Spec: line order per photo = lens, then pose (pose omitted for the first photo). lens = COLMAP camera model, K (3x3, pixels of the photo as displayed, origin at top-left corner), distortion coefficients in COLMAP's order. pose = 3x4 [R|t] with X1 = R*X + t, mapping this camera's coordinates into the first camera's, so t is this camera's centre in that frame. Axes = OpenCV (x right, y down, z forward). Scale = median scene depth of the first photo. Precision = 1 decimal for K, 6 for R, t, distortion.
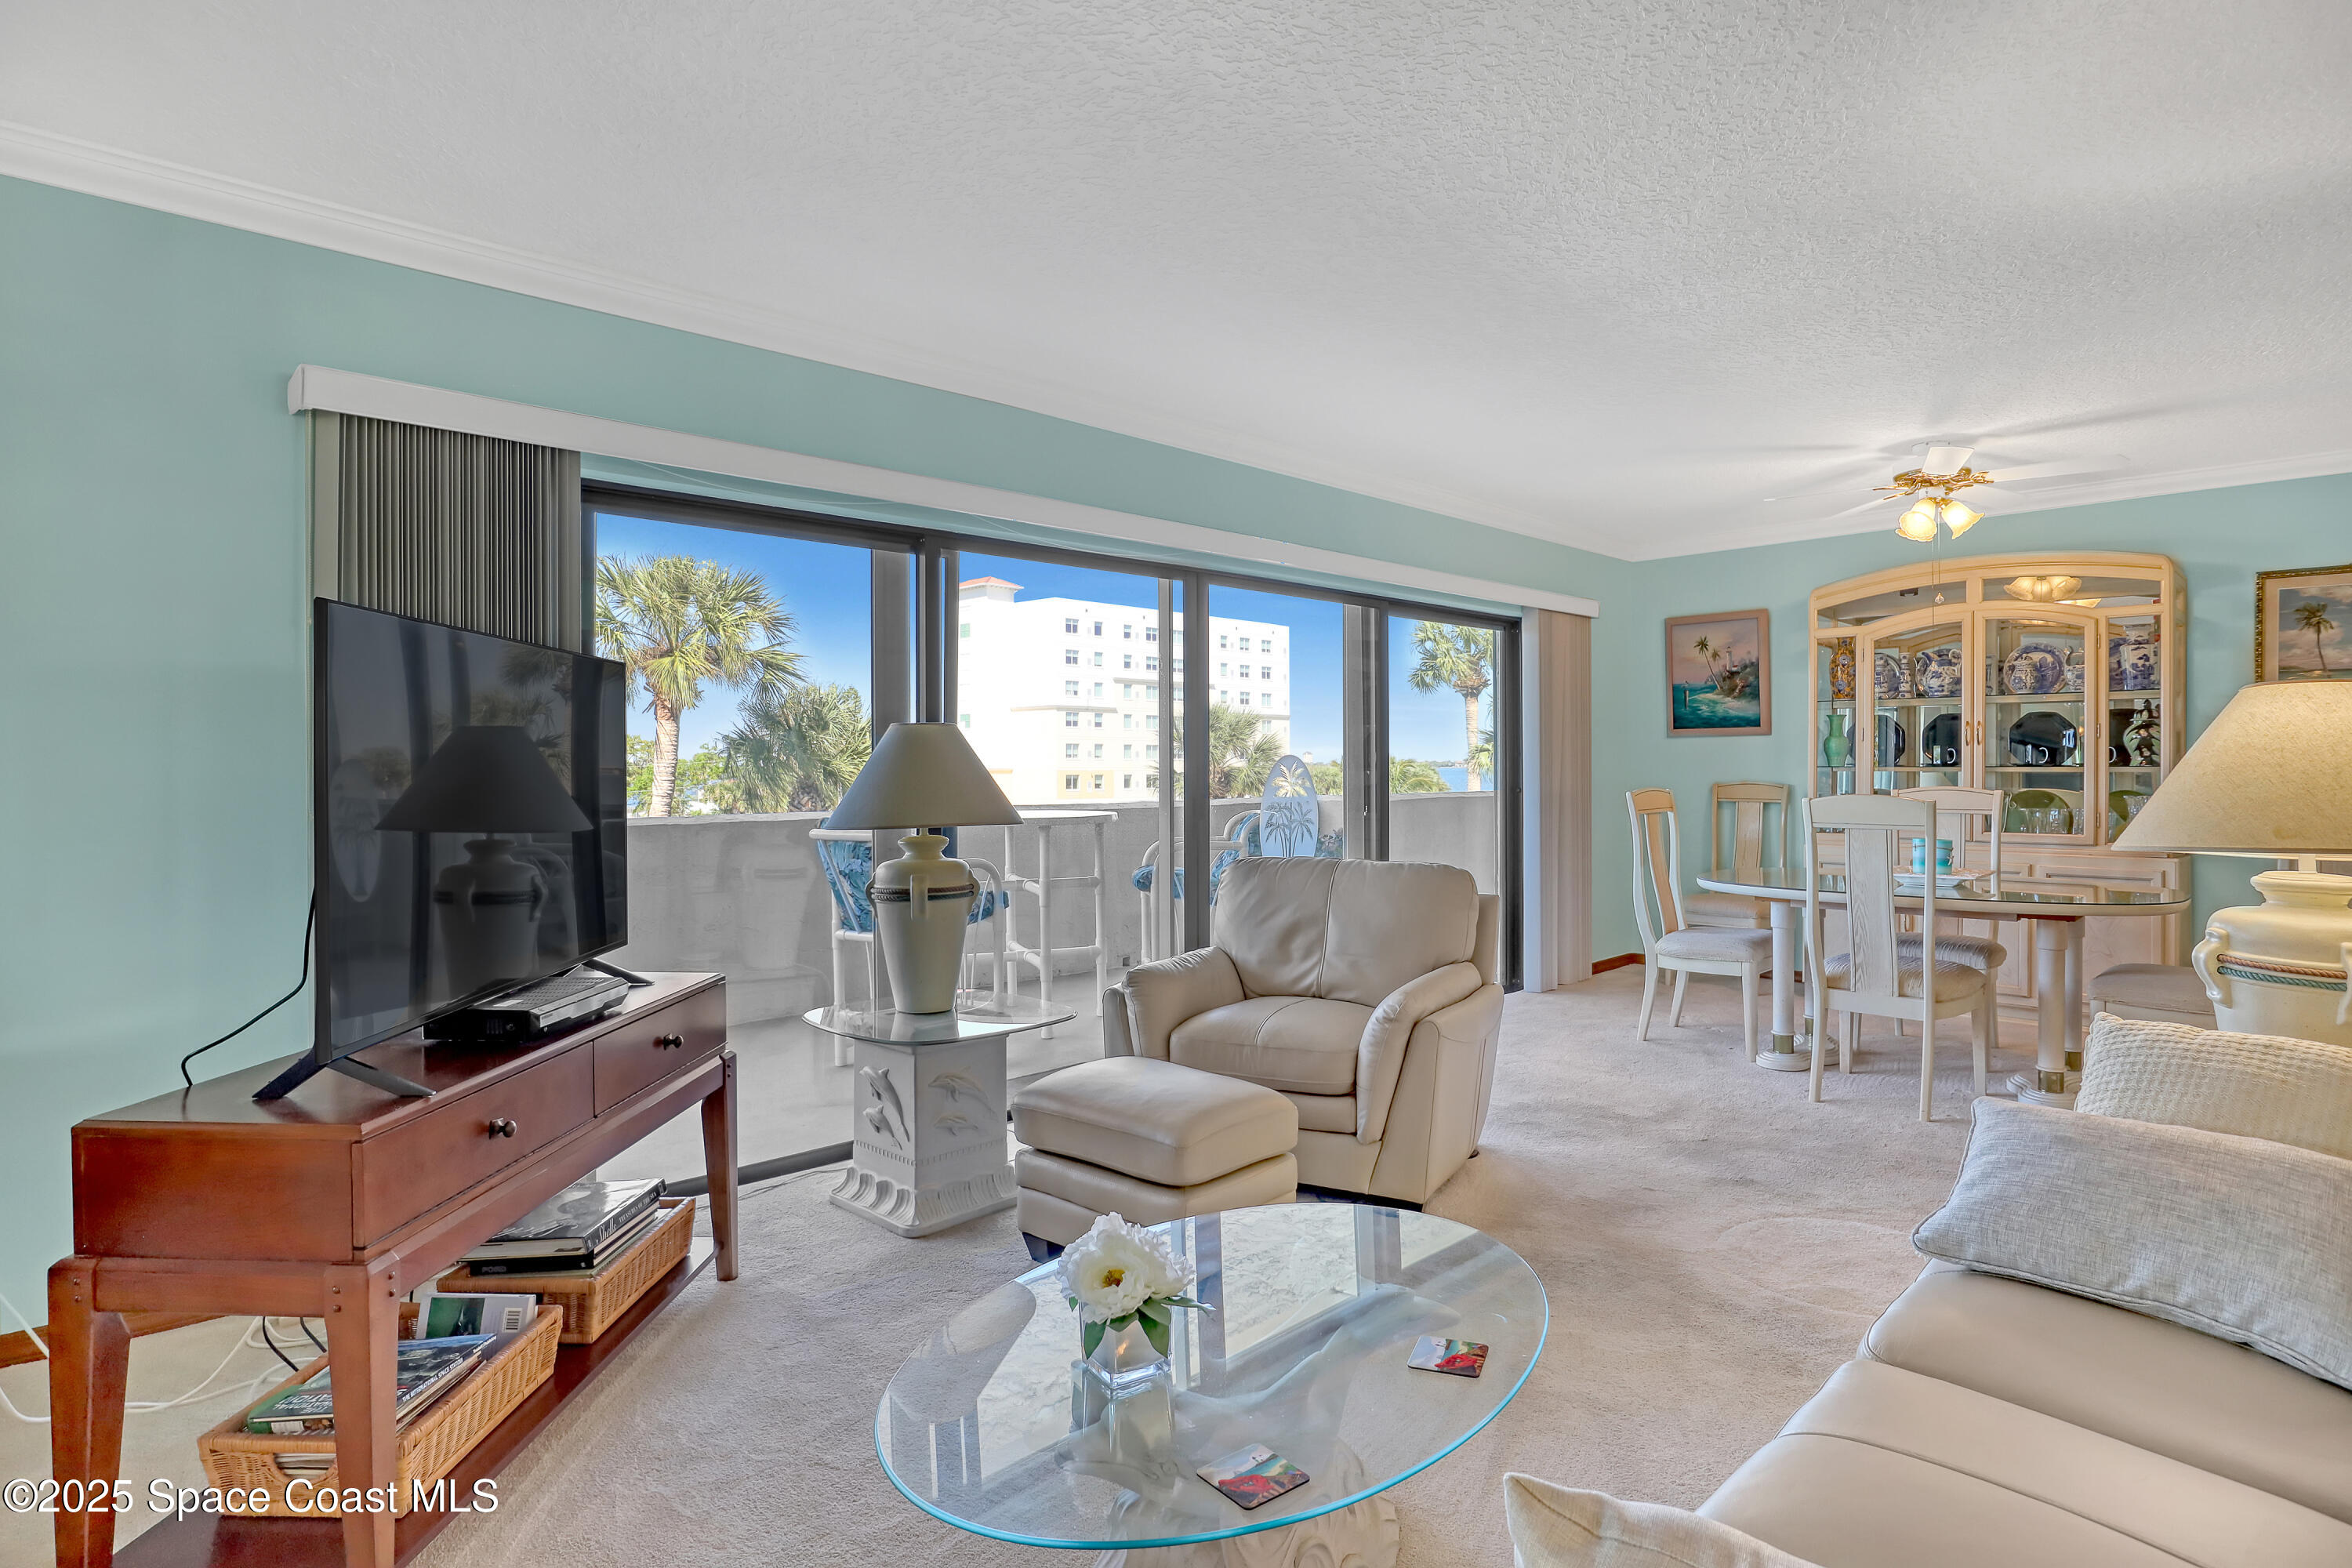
lens RADIAL K [[1231.4, 0, 1185.4], [0, 1231.4, 778.2], [0, 0, 1]] dist [-0.037394, 0.004978]
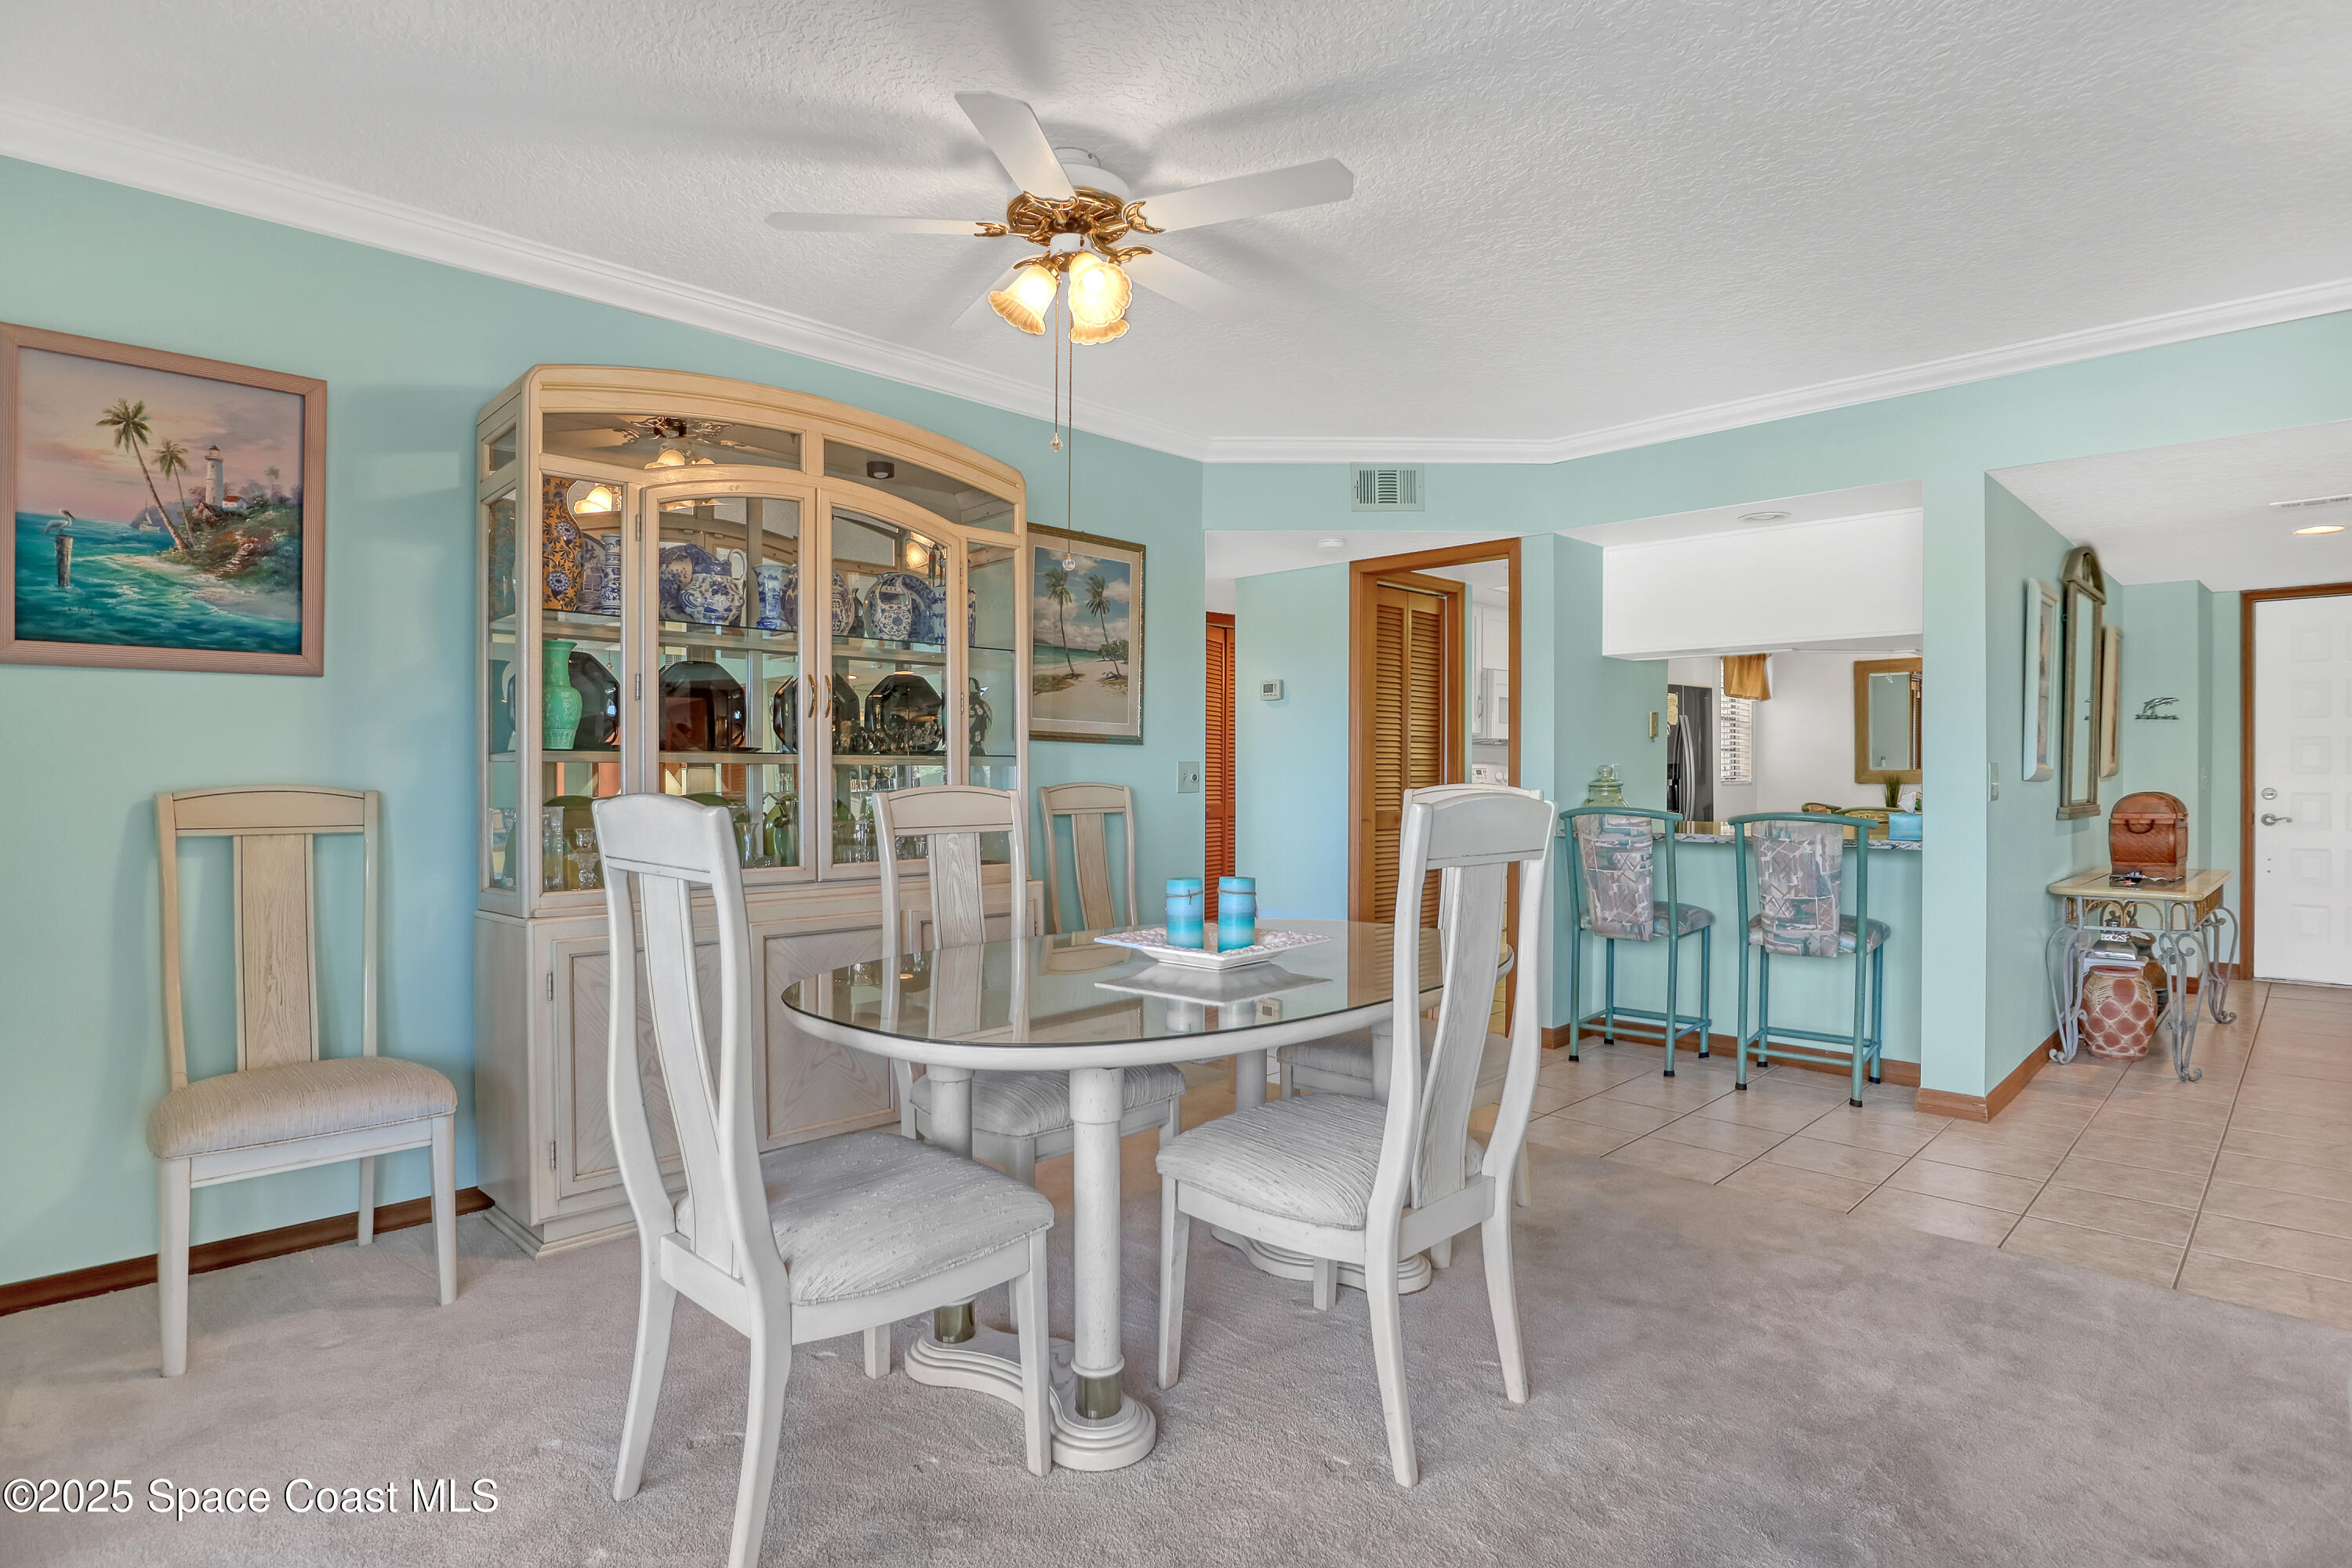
lens RADIAL K [[1231.4, 0, 1180.0], [0, 1231.4, 775.8], [0, 0, 1]] dist [-0.037394, 0.004978]
pose [[-0.050821, -0.002444, 0.998705, 0.043185], [0.008560, 0.999959, 0.002883, 0.000228], [-0.998671, 0.008695, -0.050798, 0.714805]]
